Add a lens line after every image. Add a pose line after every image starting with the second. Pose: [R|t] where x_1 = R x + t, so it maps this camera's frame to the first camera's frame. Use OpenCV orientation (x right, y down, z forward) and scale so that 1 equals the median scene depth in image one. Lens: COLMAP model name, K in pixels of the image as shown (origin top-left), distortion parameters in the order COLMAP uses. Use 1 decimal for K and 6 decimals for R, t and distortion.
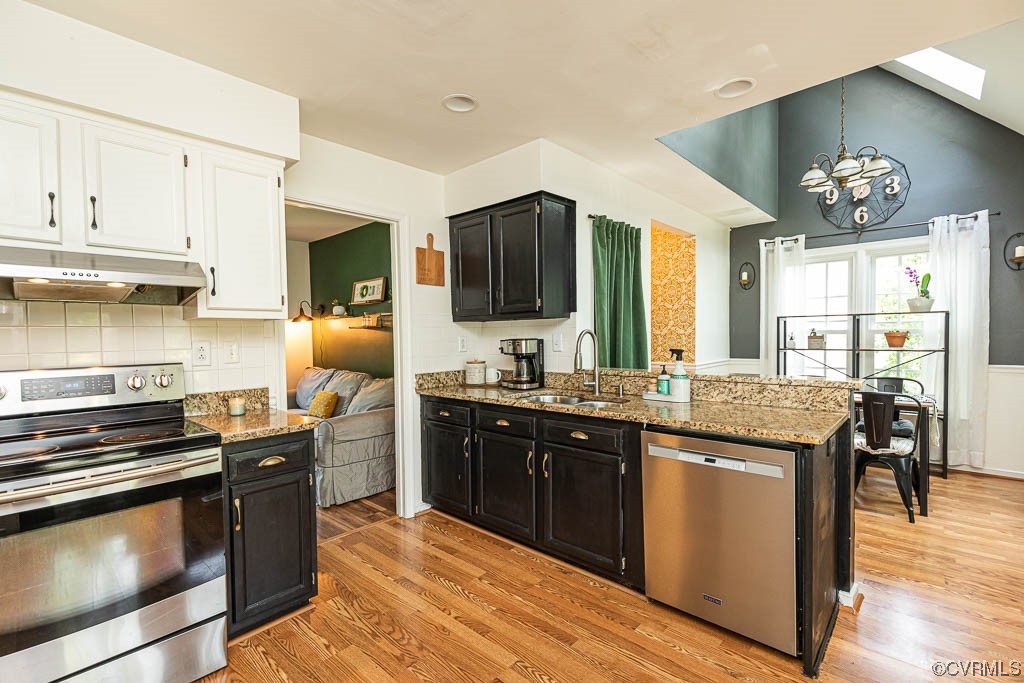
lens RADIAL K [[468.9, 0, 505.0], [0, 468.9, 346.7], [0, 0, 1]] dist [0.014513, -0.001618]
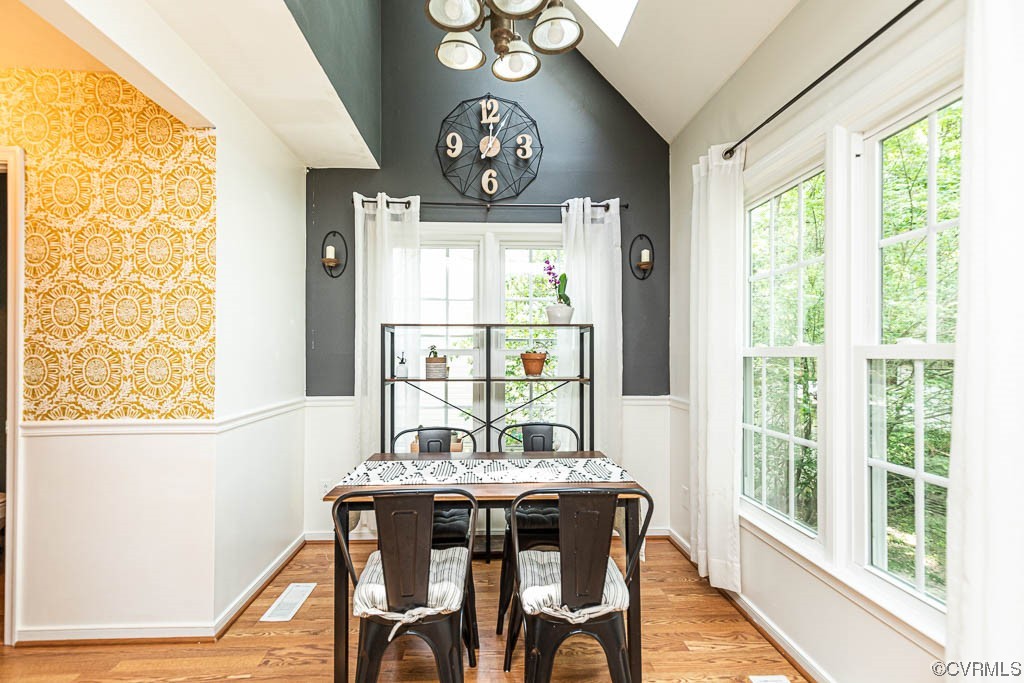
lens RADIAL K [[468.9, 0, 505.5], [0, 468.9, 350.9], [0, 0, 1]] dist [0.014513, -0.001618]
pose [[0.704504, 0.017953, 0.709473, 0.286404], [0.006933, 0.999458, -0.032176, -0.011443], [-0.709667, 0.027587, 0.703997, 0.502886]]
